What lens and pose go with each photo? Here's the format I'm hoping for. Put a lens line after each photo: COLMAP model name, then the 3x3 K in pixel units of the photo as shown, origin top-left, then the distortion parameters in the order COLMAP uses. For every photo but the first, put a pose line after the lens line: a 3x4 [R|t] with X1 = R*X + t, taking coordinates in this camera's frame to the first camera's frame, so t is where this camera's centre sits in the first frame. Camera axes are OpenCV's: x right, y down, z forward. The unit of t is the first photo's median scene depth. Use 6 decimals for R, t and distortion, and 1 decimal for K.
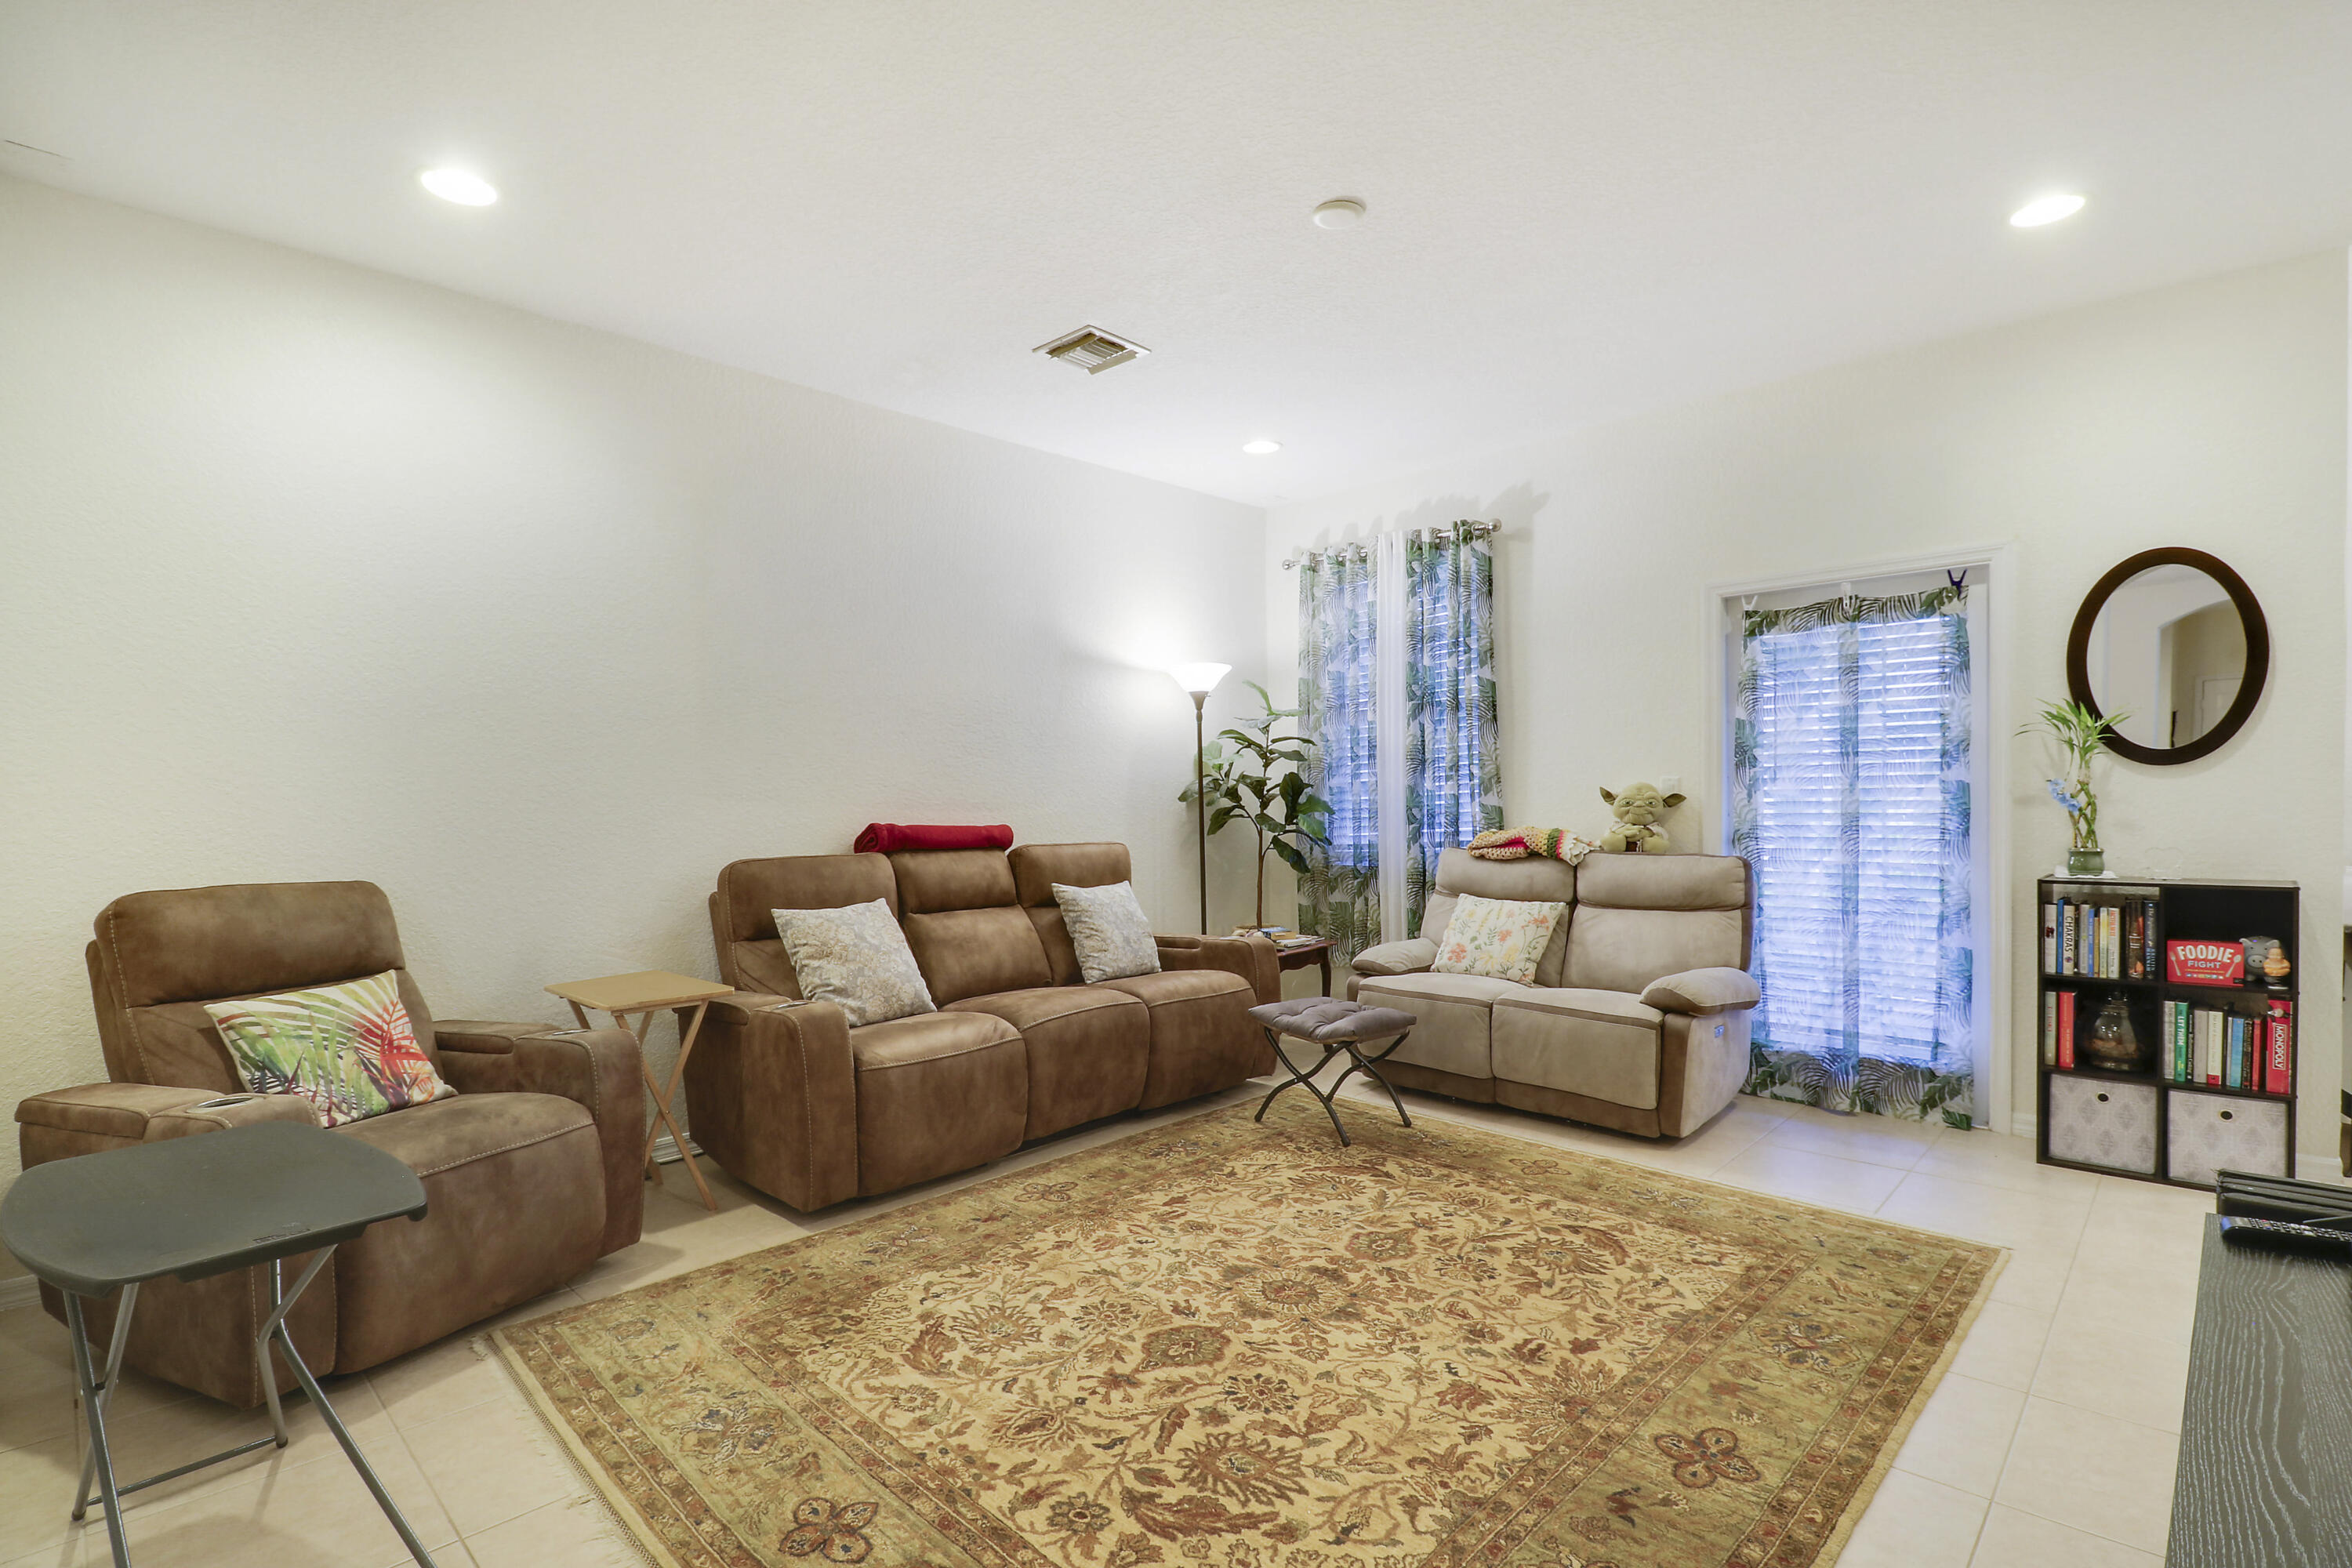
lens RADIAL K [[1103.5, 0, 1194.1], [0, 1103.5, 801.9], [0, 0, 1]] dist [0.003120, -0.008452]
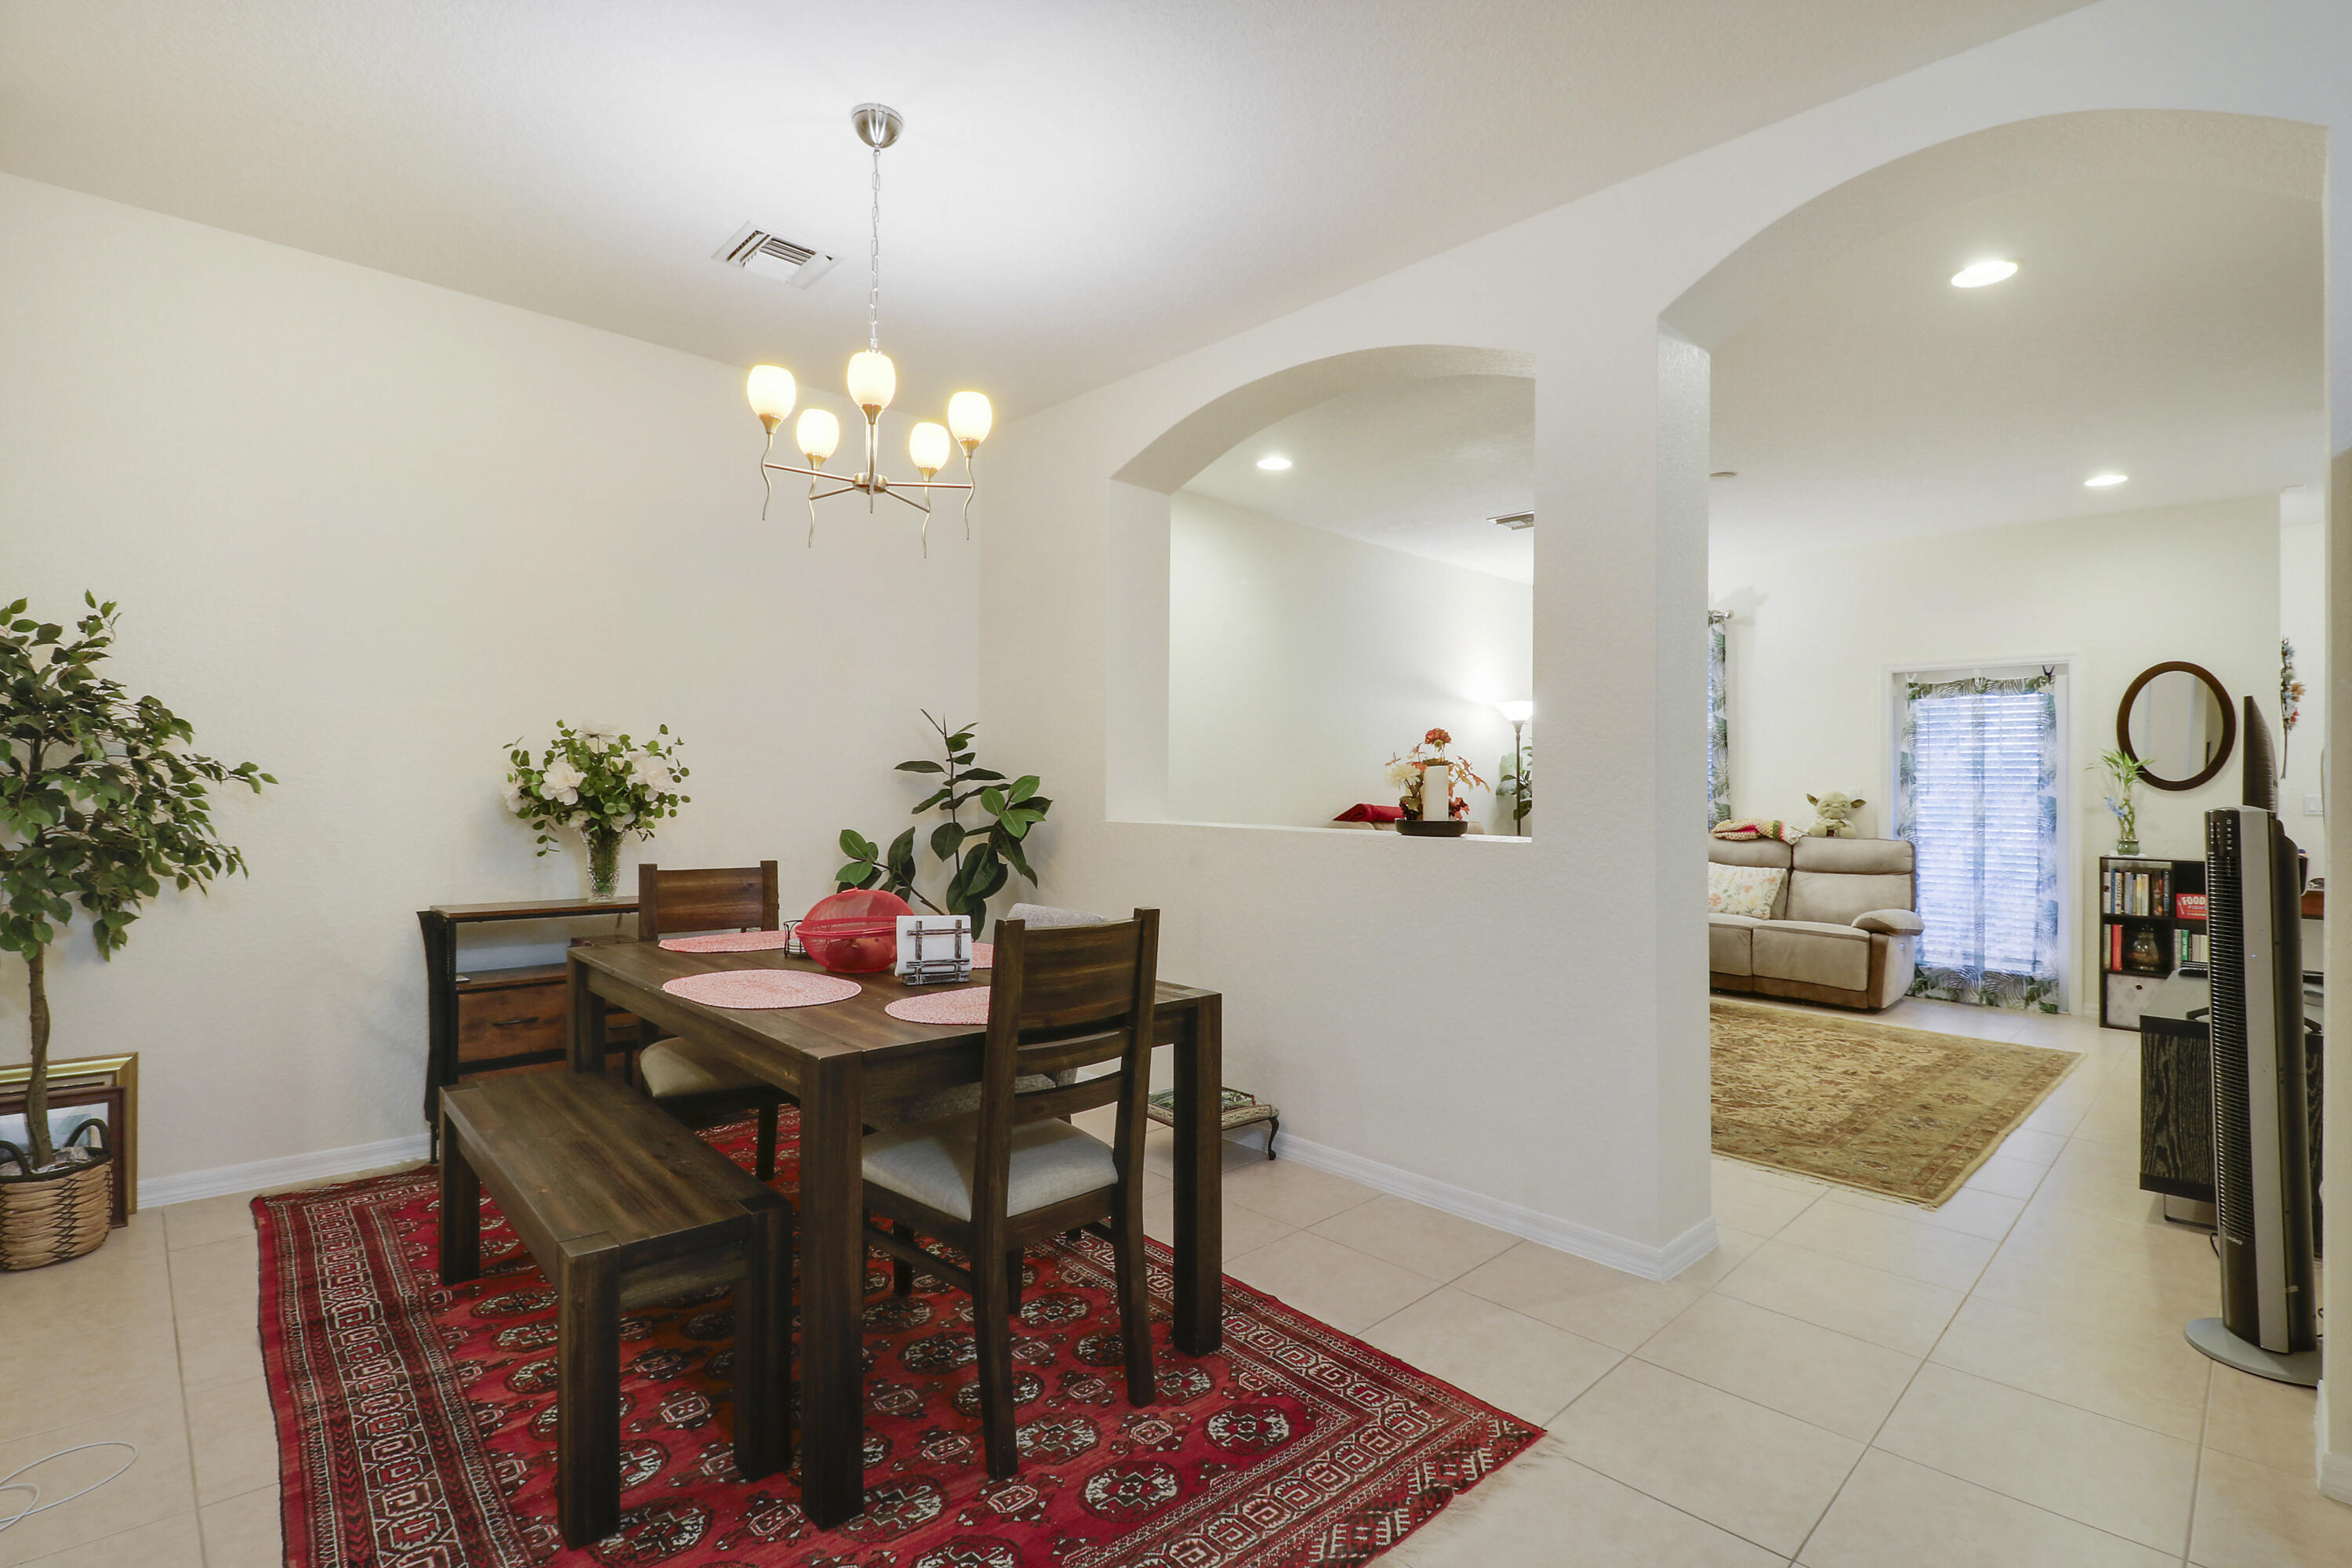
lens RADIAL K [[1103.5, 0, 1229.6], [0, 1103.5, 751.7], [0, 0, 1]] dist [0.003120, -0.008452]
pose [[0.999544, 0.029282, -0.007373, -0.567824], [-0.029546, 0.998815, -0.038674, 0.015182], [0.006232, 0.038874, 0.999225, -0.712097]]
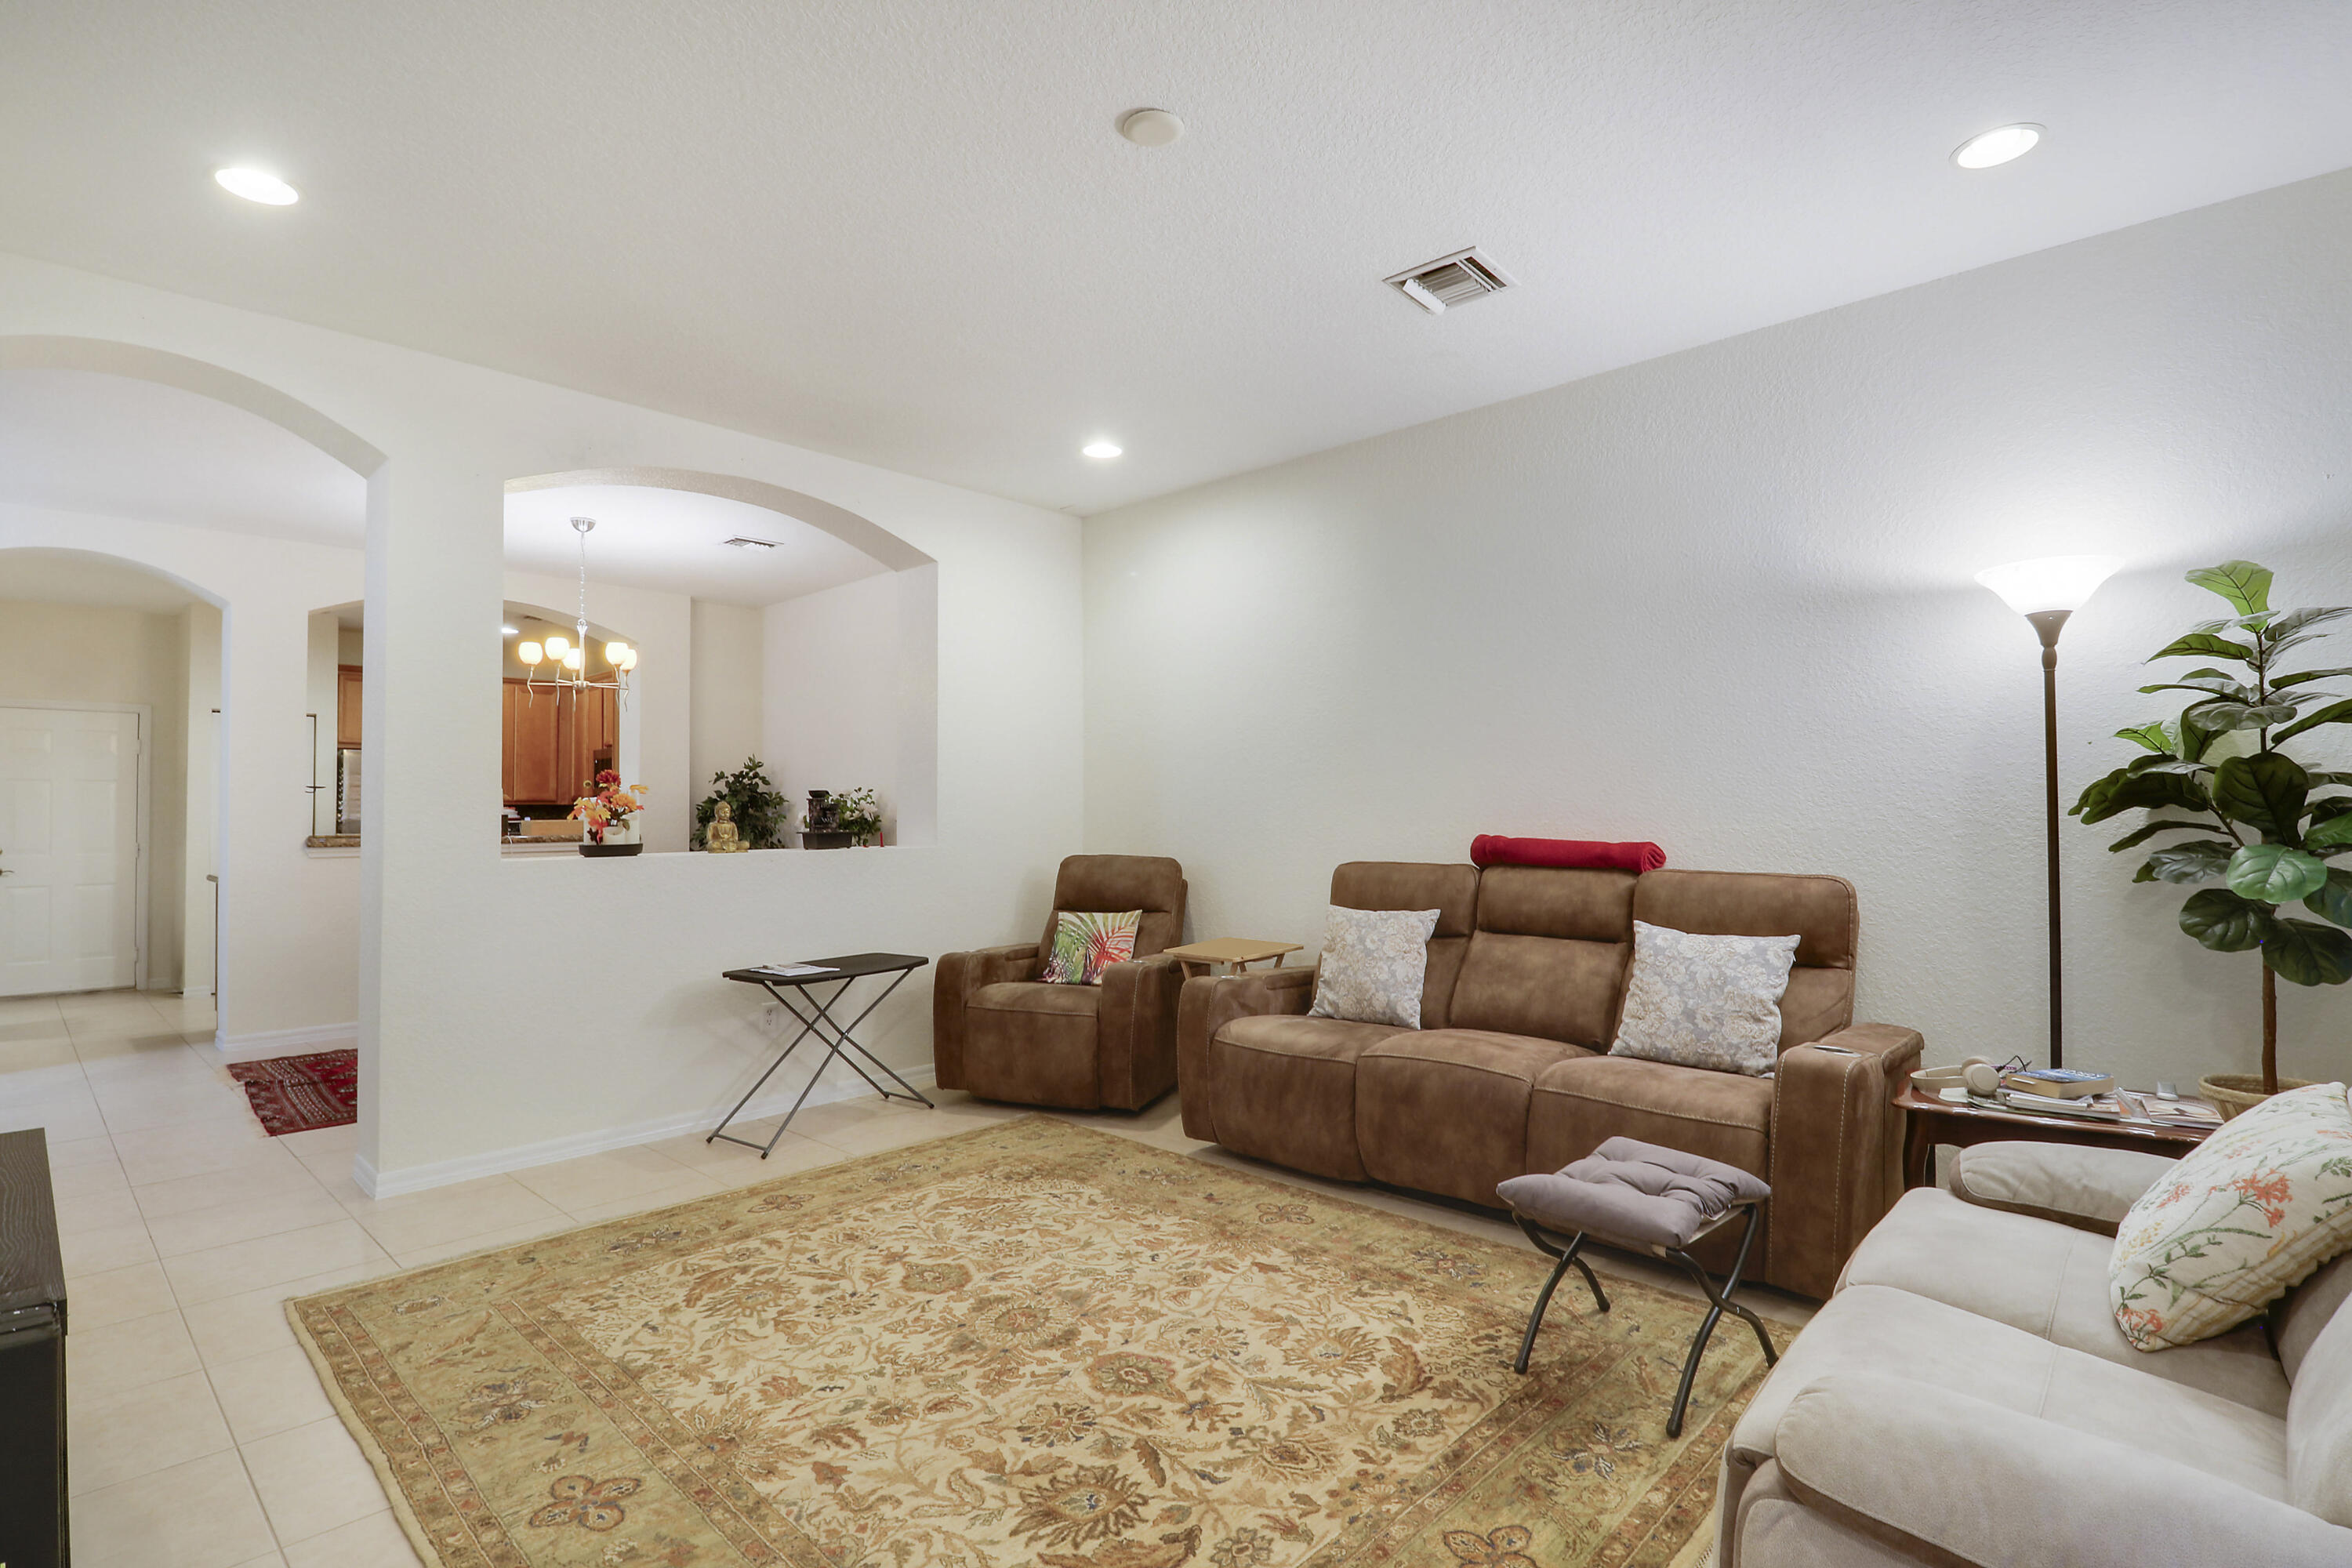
lens RADIAL K [[1103.5, 0, 1154.8], [0, 1103.5, 786.4], [0, 0, 1]] dist [0.003120, -0.008452]
pose [[0.008742, -0.010638, -0.999905, 0.824243], [0.005462, 0.999929, -0.010590, -0.016527], [0.999947, -0.005369, 0.008800, 0.849550]]
